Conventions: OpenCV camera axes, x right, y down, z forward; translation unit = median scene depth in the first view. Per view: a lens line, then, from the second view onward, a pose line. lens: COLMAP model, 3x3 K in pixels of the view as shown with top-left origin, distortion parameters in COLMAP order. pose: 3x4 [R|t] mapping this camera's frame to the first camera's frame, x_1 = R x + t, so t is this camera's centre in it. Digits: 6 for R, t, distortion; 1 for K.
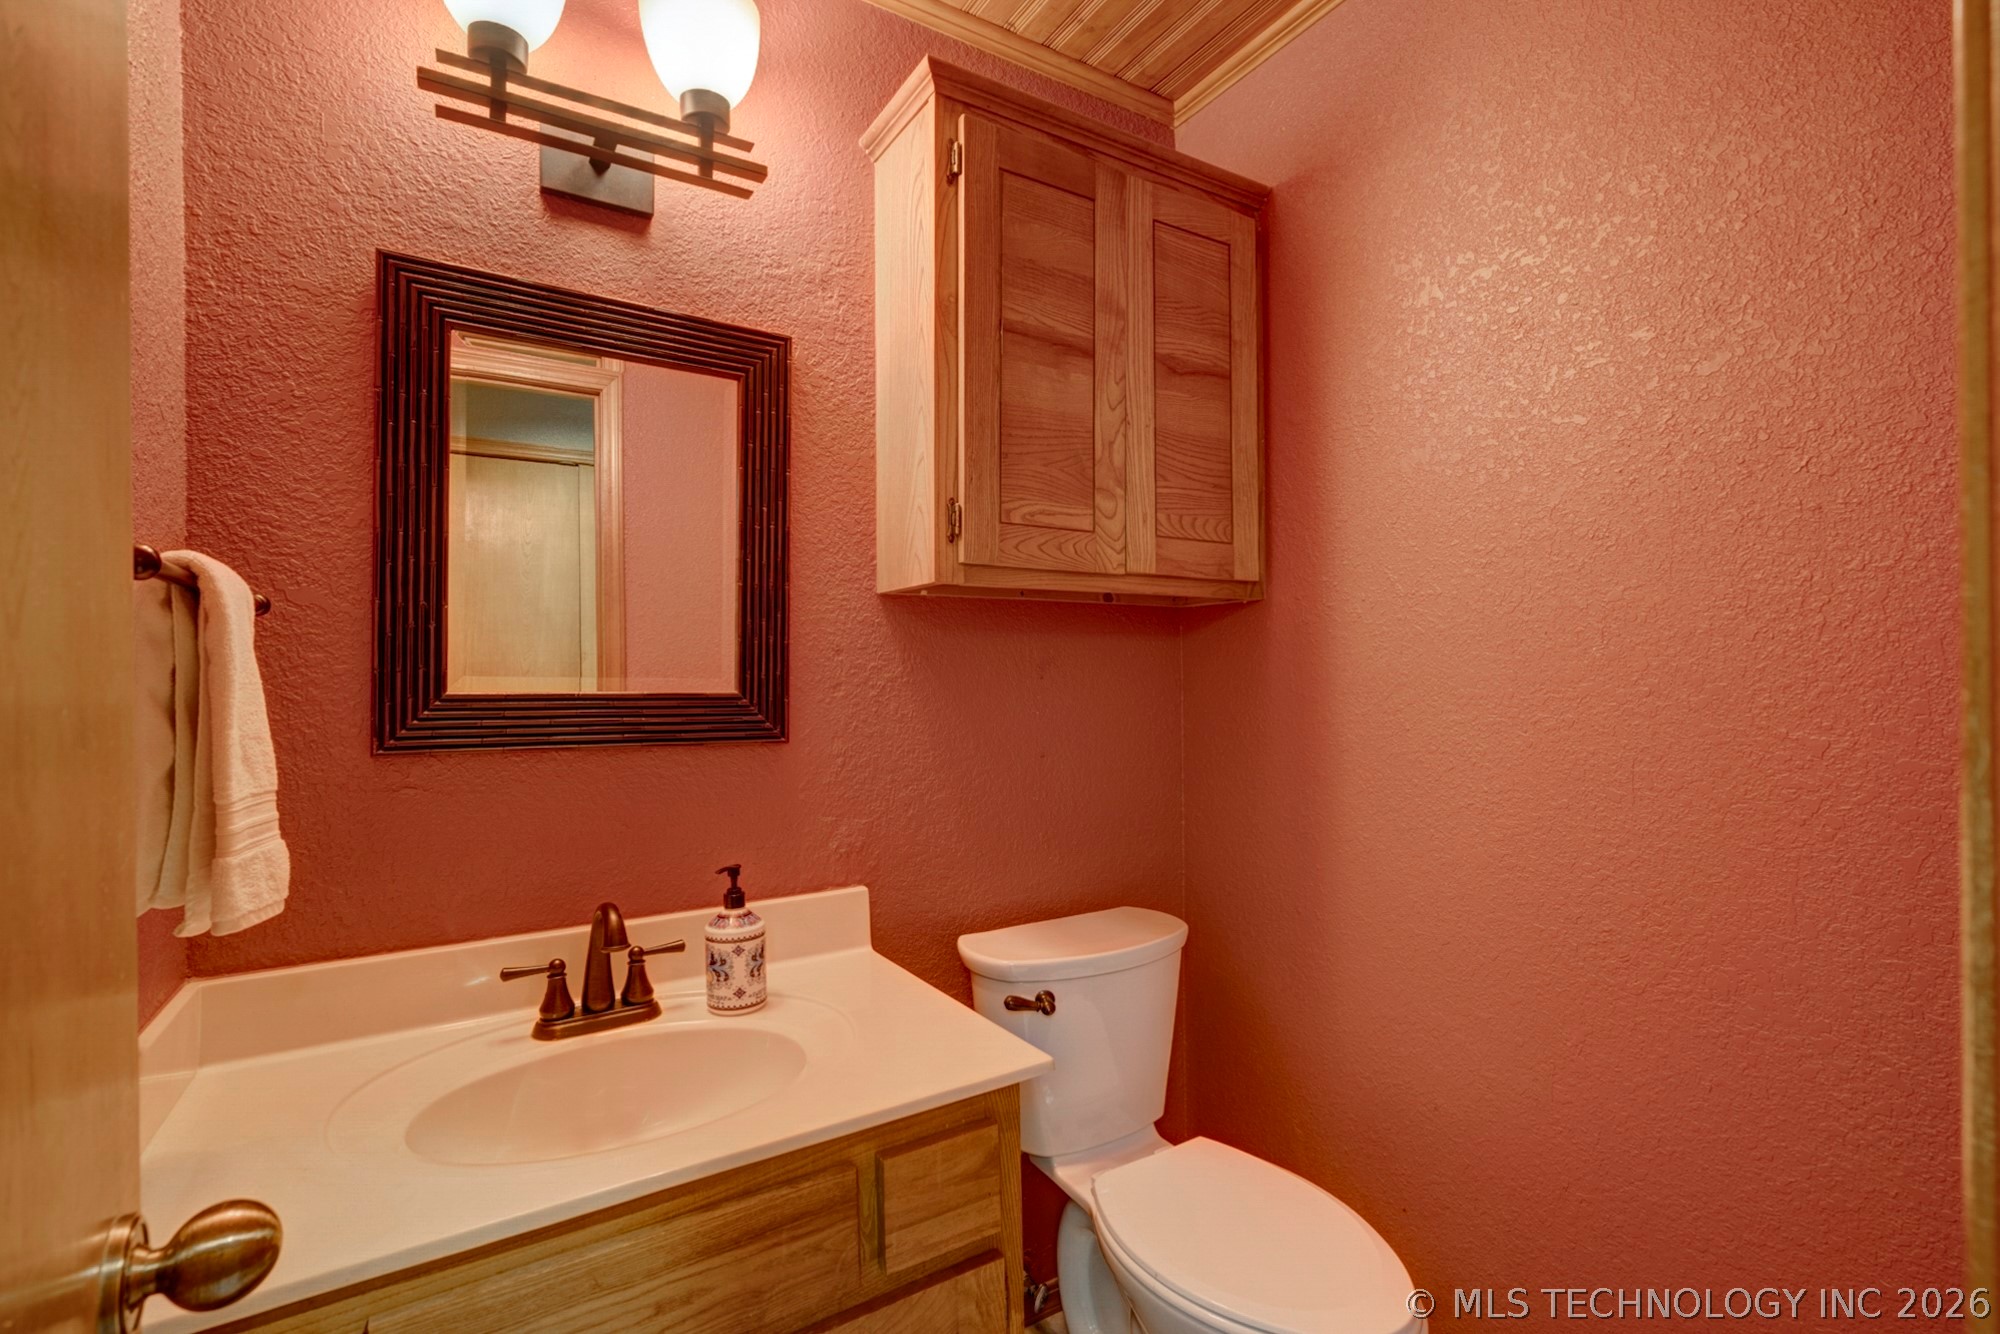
lens RADIAL K [[903.1, 0, 1001.5], [0, 903.1, 670.7], [0, 0, 1]] dist [-0.009078, 0.004017]
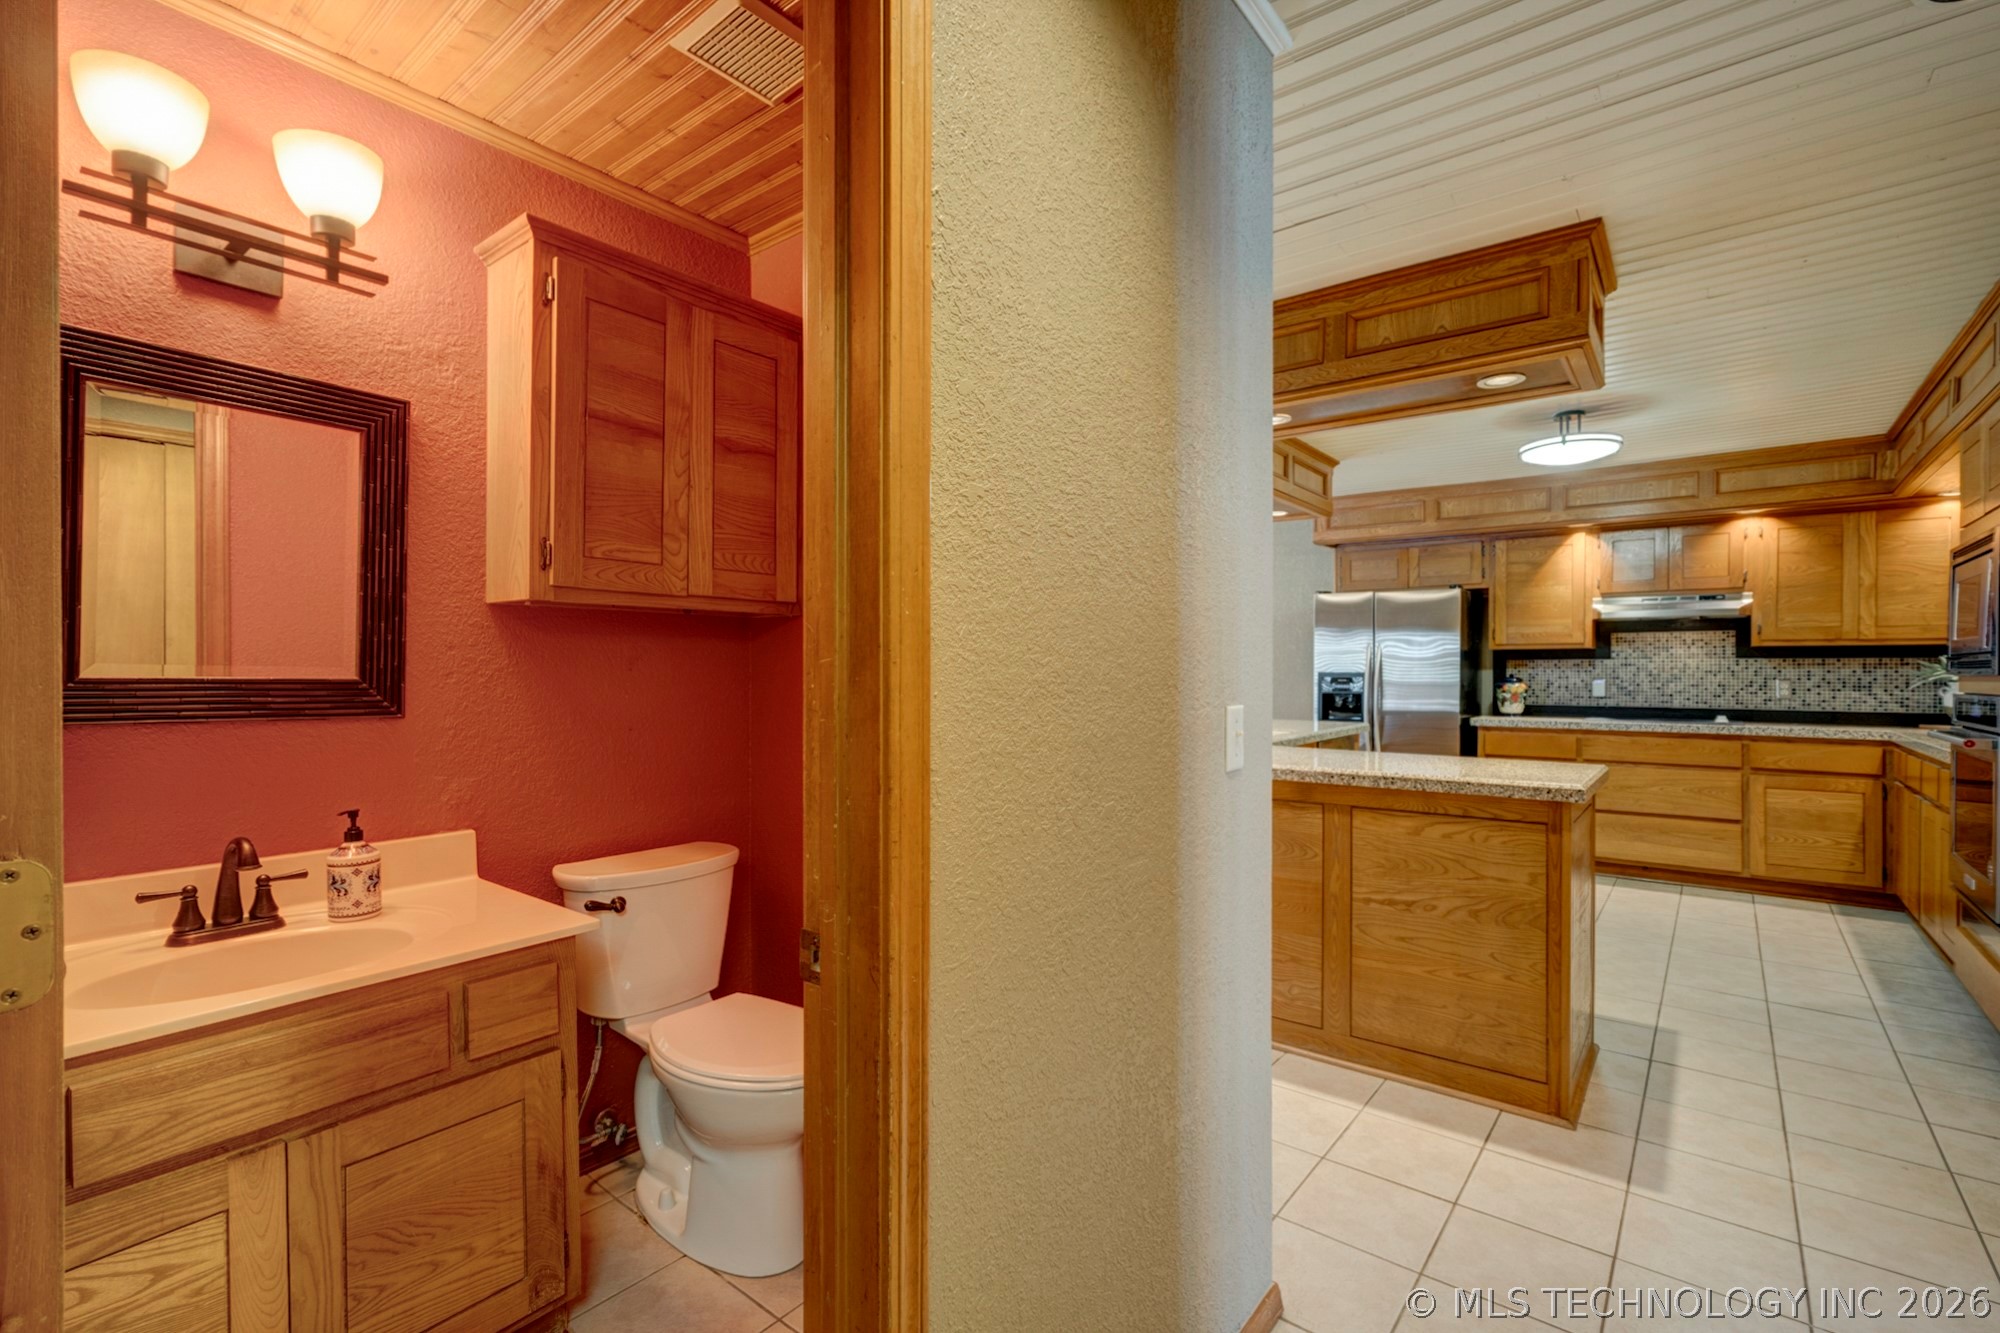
lens RADIAL K [[903.1, 0, 1004.0], [0, 903.1, 670.9], [0, 0, 1]] dist [-0.009078, 0.004017]
pose [[0.942597, 0.011032, 0.333749, 0.146589], [-0.013532, 0.999895, 0.005167, -0.005503], [-0.333657, -0.009387, 0.942648, -0.512501]]
